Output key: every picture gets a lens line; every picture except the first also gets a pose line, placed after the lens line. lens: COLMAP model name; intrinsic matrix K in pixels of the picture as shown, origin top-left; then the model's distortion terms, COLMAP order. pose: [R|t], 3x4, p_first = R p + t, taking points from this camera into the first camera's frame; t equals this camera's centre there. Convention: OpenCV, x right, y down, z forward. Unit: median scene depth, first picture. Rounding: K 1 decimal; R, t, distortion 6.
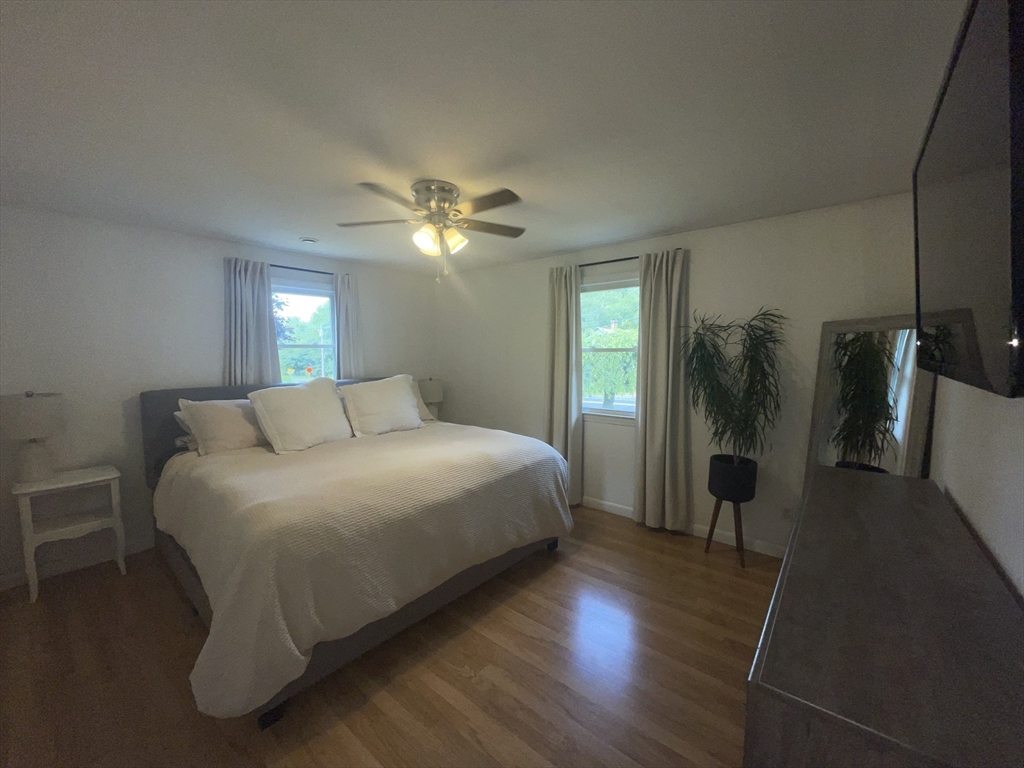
lens RADIAL K [[413.4, 0, 509.1], [0, 413.4, 385.8], [0, 0, 1]] dist [-0.001133, -0.000003]
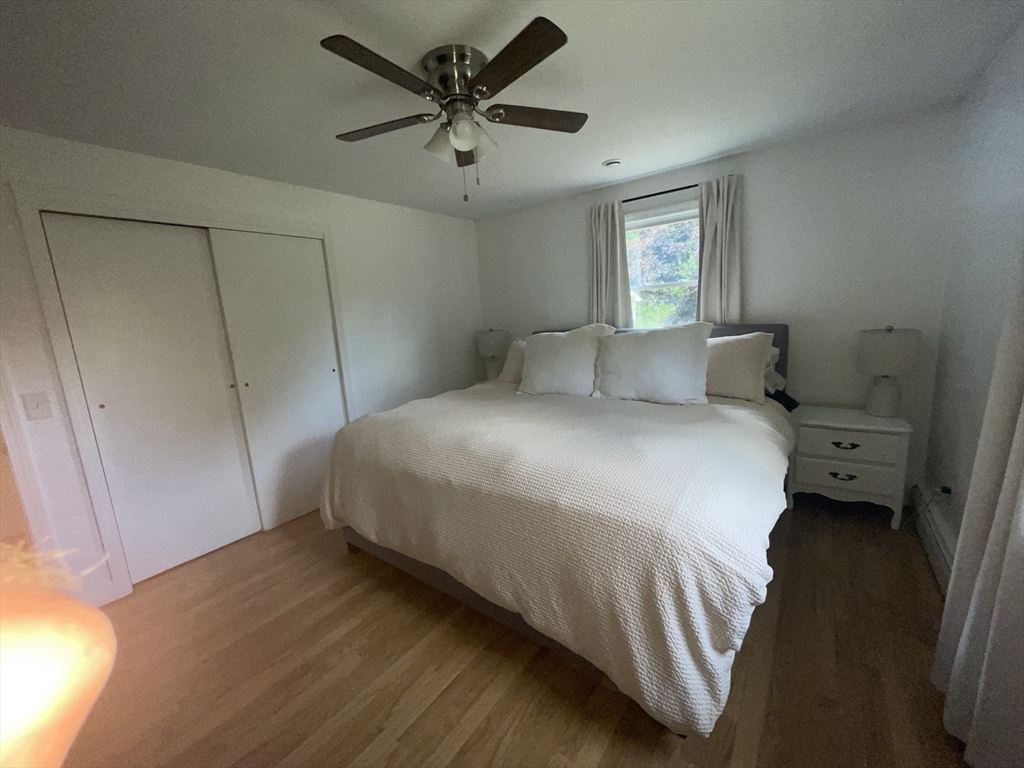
lens RADIAL K [[413.4, 0, 509.1], [0, 413.4, 385.8], [0, 0, 1]] dist [-0.001133, -0.000003]
pose [[0.043888, 0.172515, -0.984029, 0.531260], [-0.026494, 0.984832, 0.171474, -0.043679], [0.998685, 0.018545, 0.047792, 0.909699]]
